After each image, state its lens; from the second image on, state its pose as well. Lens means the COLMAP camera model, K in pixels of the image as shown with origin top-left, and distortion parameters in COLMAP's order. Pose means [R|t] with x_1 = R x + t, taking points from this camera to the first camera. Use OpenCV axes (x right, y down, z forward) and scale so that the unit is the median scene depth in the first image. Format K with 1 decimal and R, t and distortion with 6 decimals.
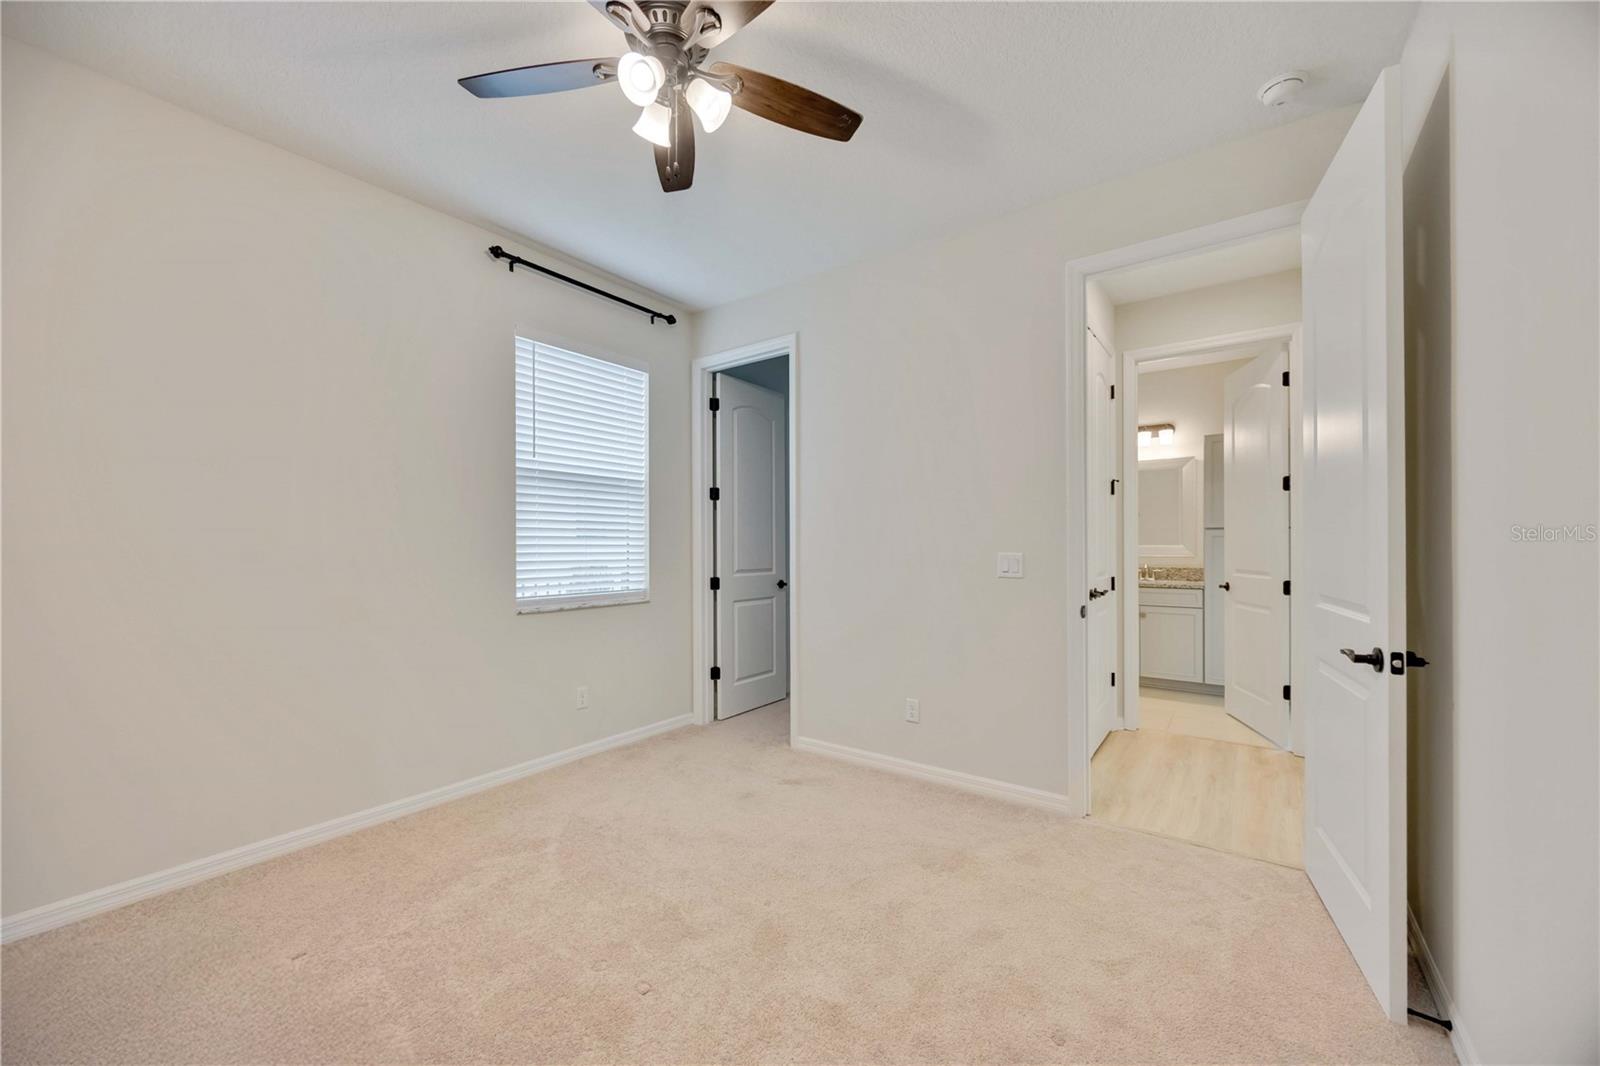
lens RADIAL K [[613.2, 0, 798.2], [0, 613.2, 547.2], [0, 0, 1]] dist [-0.000636, 0.000022]
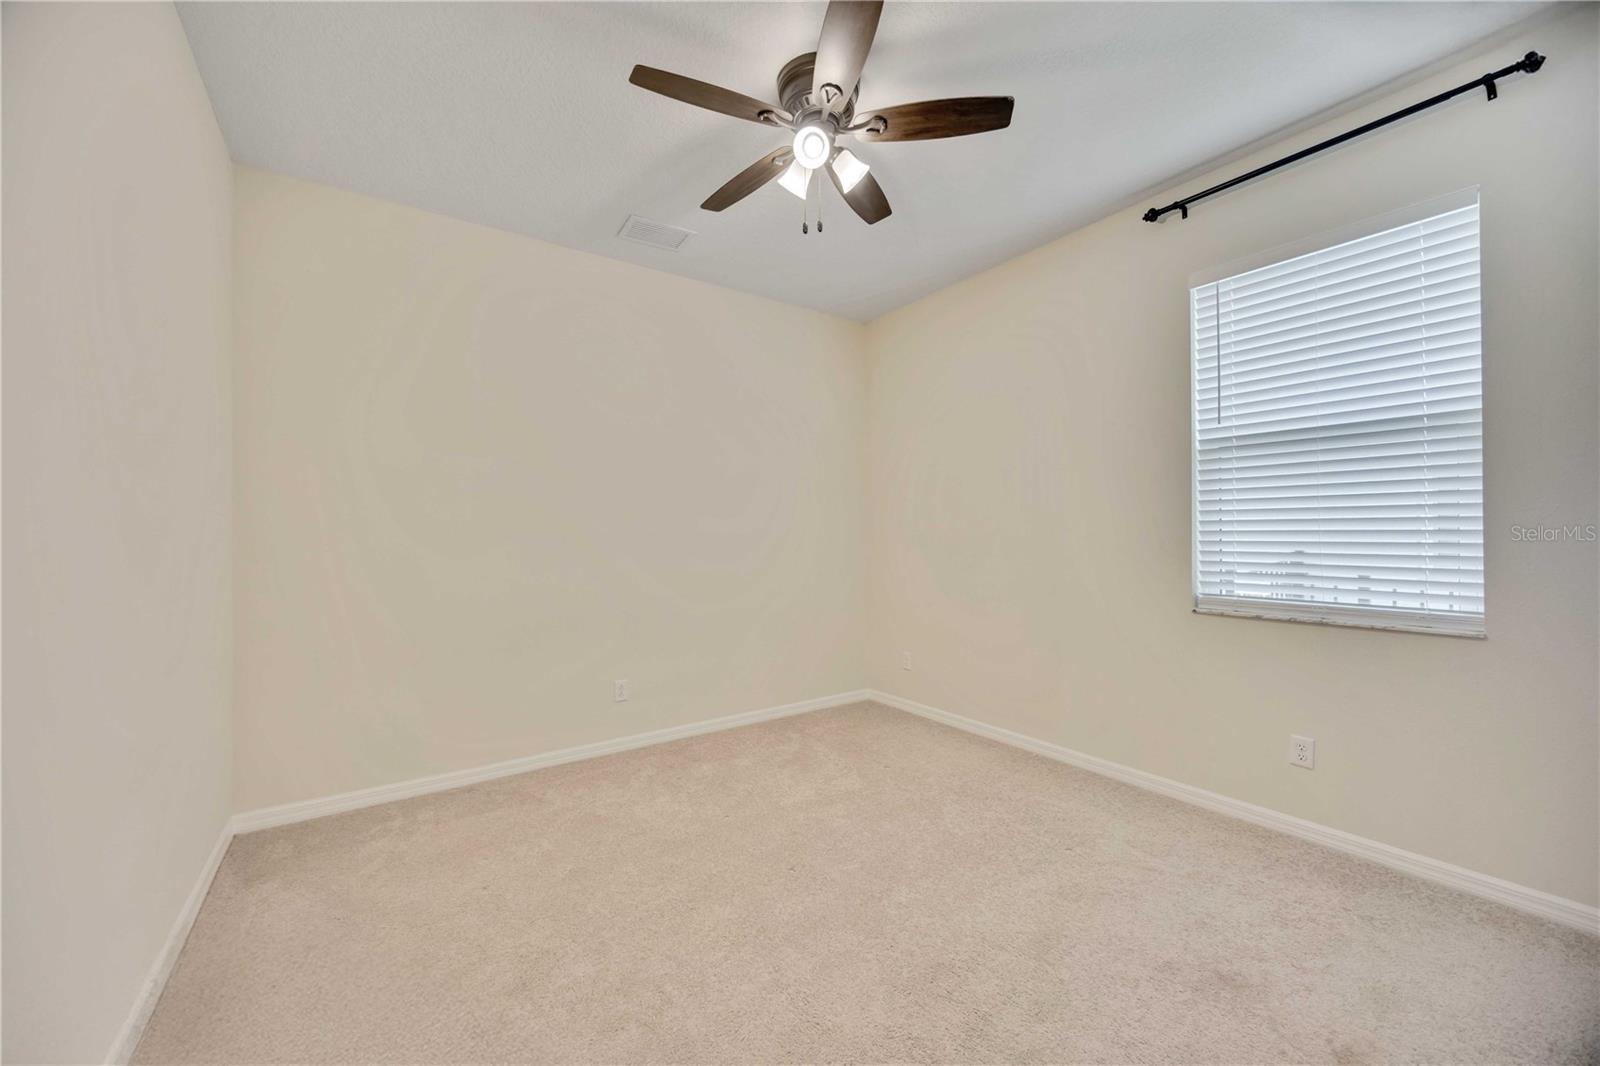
lens RADIAL K [[609.5, 0, 800.0], [0, 609.5, 533.0], [0, 0, 1]] dist [0.000354, 0.000088]
pose [[-0.314681, 0.001088, -0.949197, 0.520783], [-0.000131, 0.999999, 0.001190, -0.002341], [0.949197, 0.000498, -0.314681, 0.740528]]
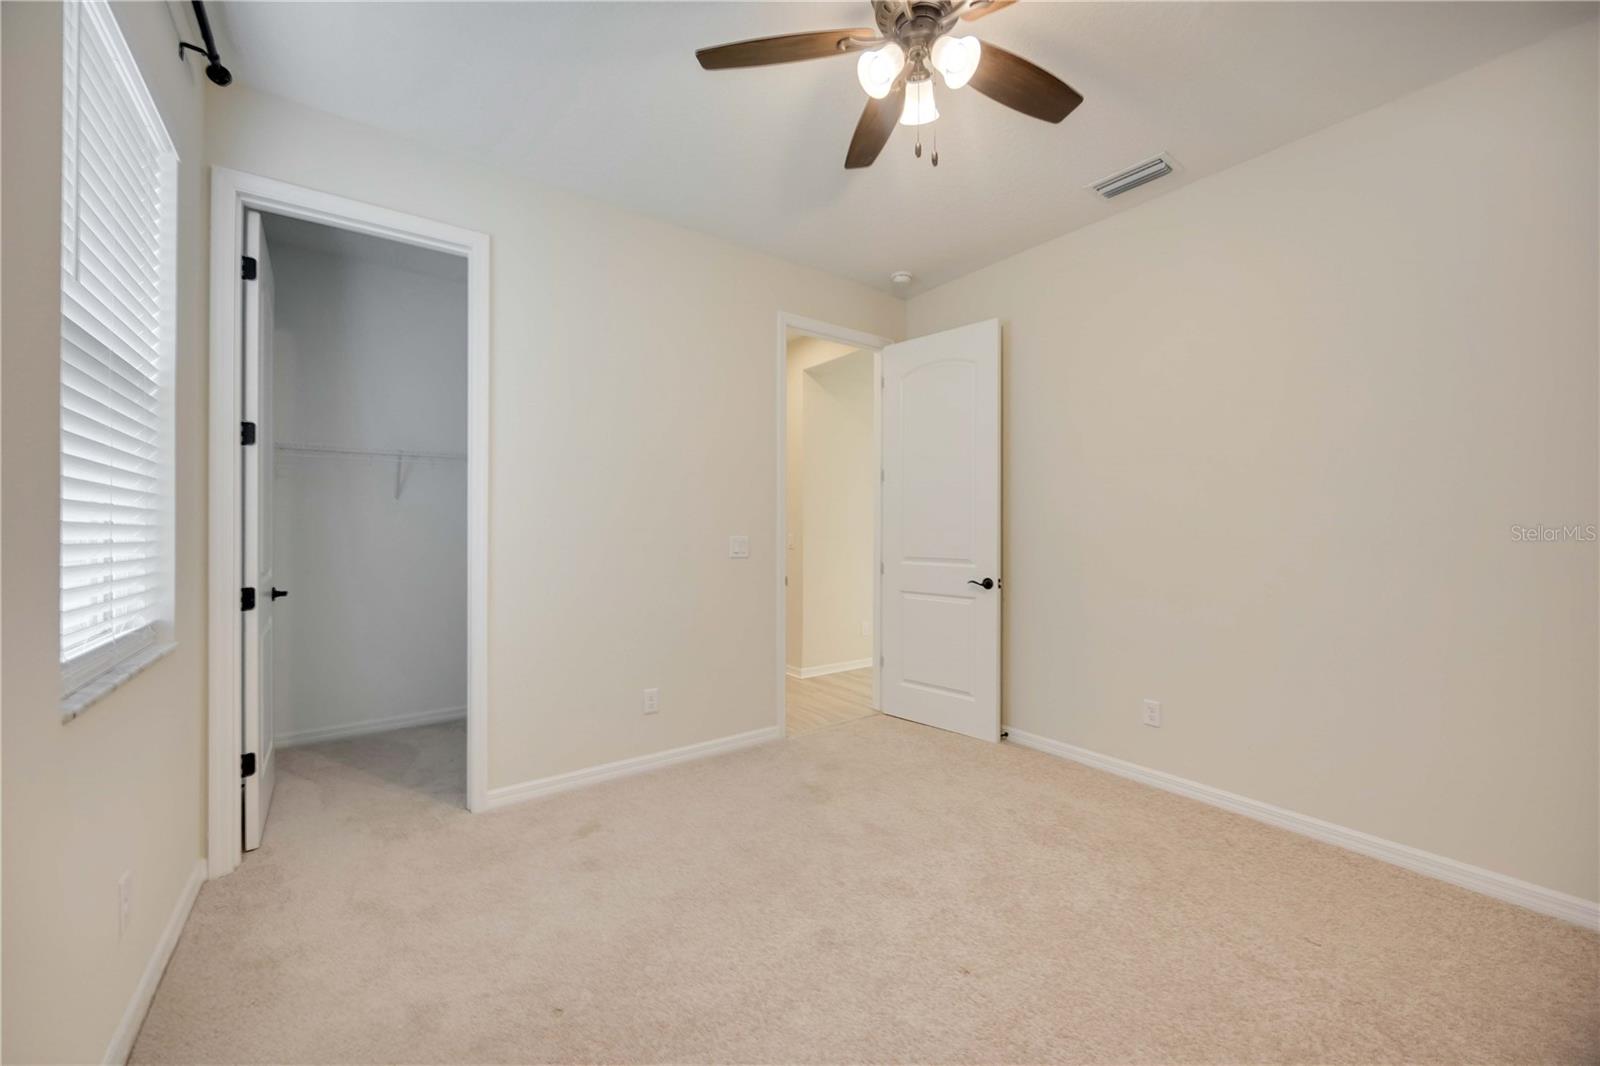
lens RADIAL K [[638.0, 0, 806.6], [0, 638.0, 522.4], [0, 0, 1]] dist [0.000205, 0.000031]
pose [[0.272323, 0.006131, 0.962186, -0.691023], [-0.006729, 0.999967, -0.004467, -0.011105], [-0.962182, -0.005258, 0.272356, 0.480199]]
